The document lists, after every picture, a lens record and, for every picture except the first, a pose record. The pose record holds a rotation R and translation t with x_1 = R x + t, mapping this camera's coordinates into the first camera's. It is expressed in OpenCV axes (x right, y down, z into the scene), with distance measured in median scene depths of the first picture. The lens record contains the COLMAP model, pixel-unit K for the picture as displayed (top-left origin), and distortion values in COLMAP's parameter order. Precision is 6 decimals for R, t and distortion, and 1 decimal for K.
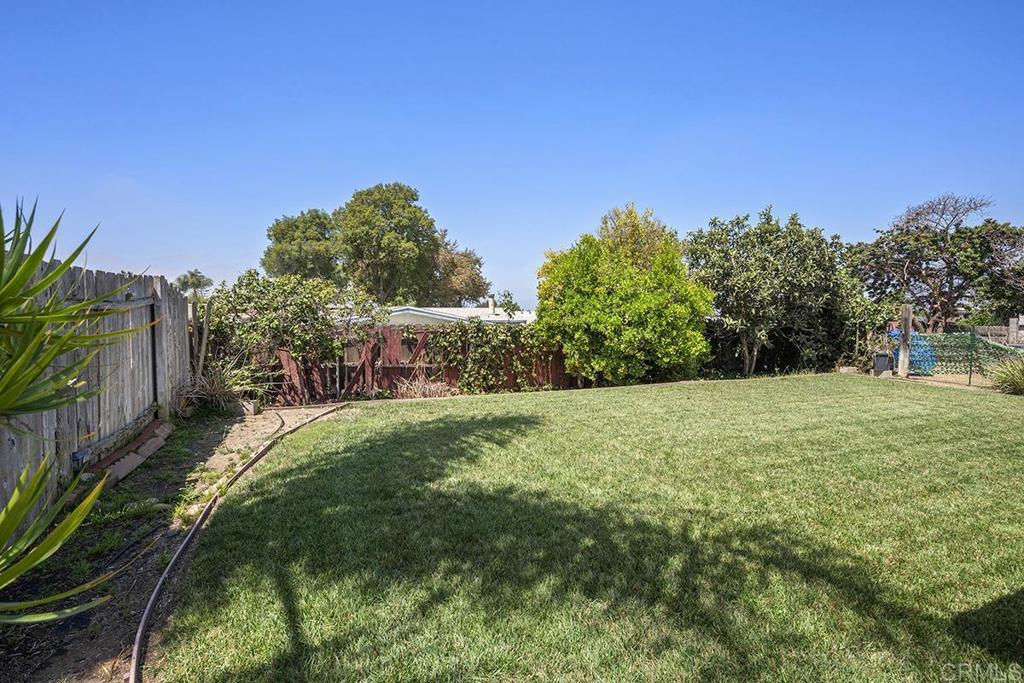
lens RADIAL K [[472.9, 0, 512.0], [0, 472.9, 341.5], [0, 0, 1]] dist [-0.001840, 0.000005]
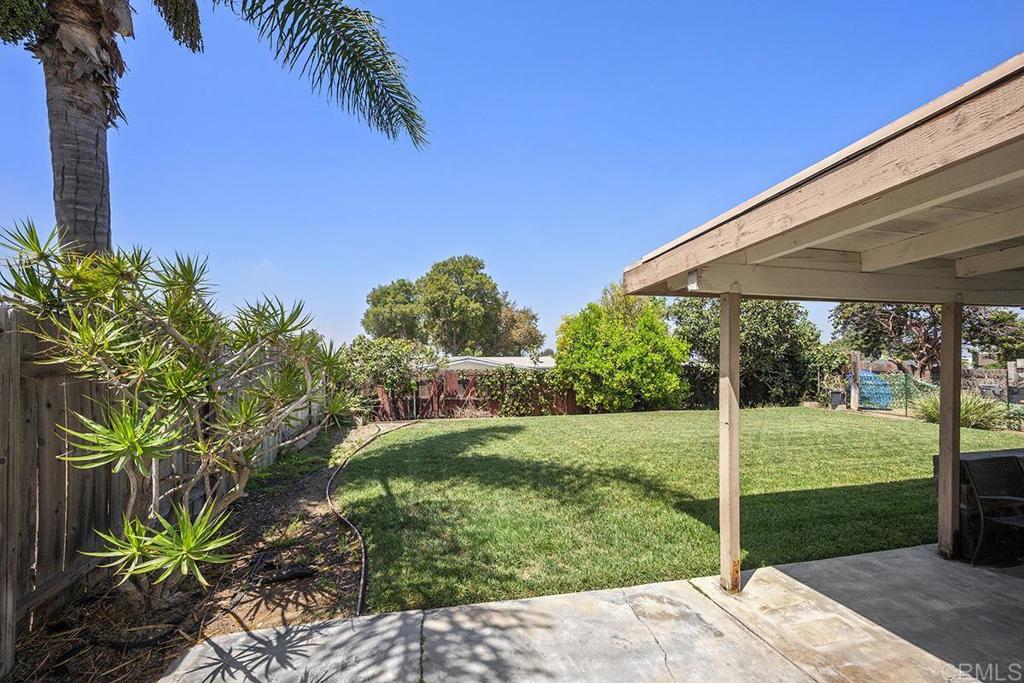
lens RADIAL K [[415.4, 0, 508.8], [0, 415.4, 363.5], [0, 0, 1]] dist [0.001747, -0.000075]
pose [[0.989818, -0.007508, -0.142143, 0.090856], [-0.000160, 0.998549, -0.053855, 0.012392], [0.142341, 0.053330, 0.988380, -0.204577]]
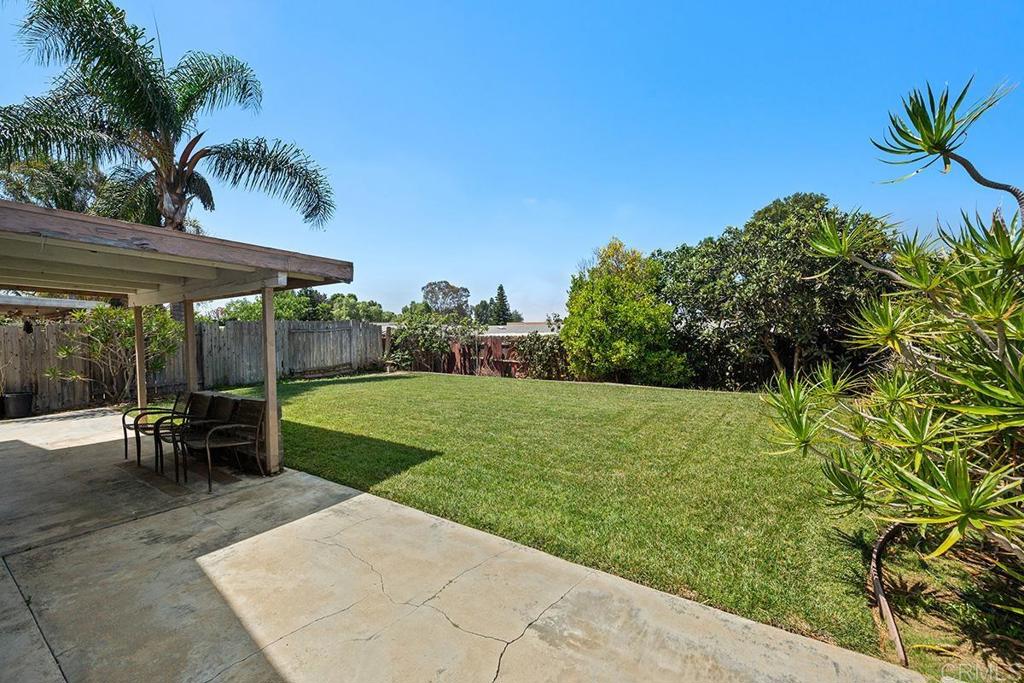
lens RADIAL K [[423.5, 0, 511.3], [0, 423.5, 355.4], [0, 0, 1]] dist [0.000806, 0.000095]
pose [[0.568161, 0.036678, -0.822100, 0.978663], [-0.033607, 0.999207, 0.021354, -0.000287], [0.822231, 0.015496, 0.568943, 0.163670]]
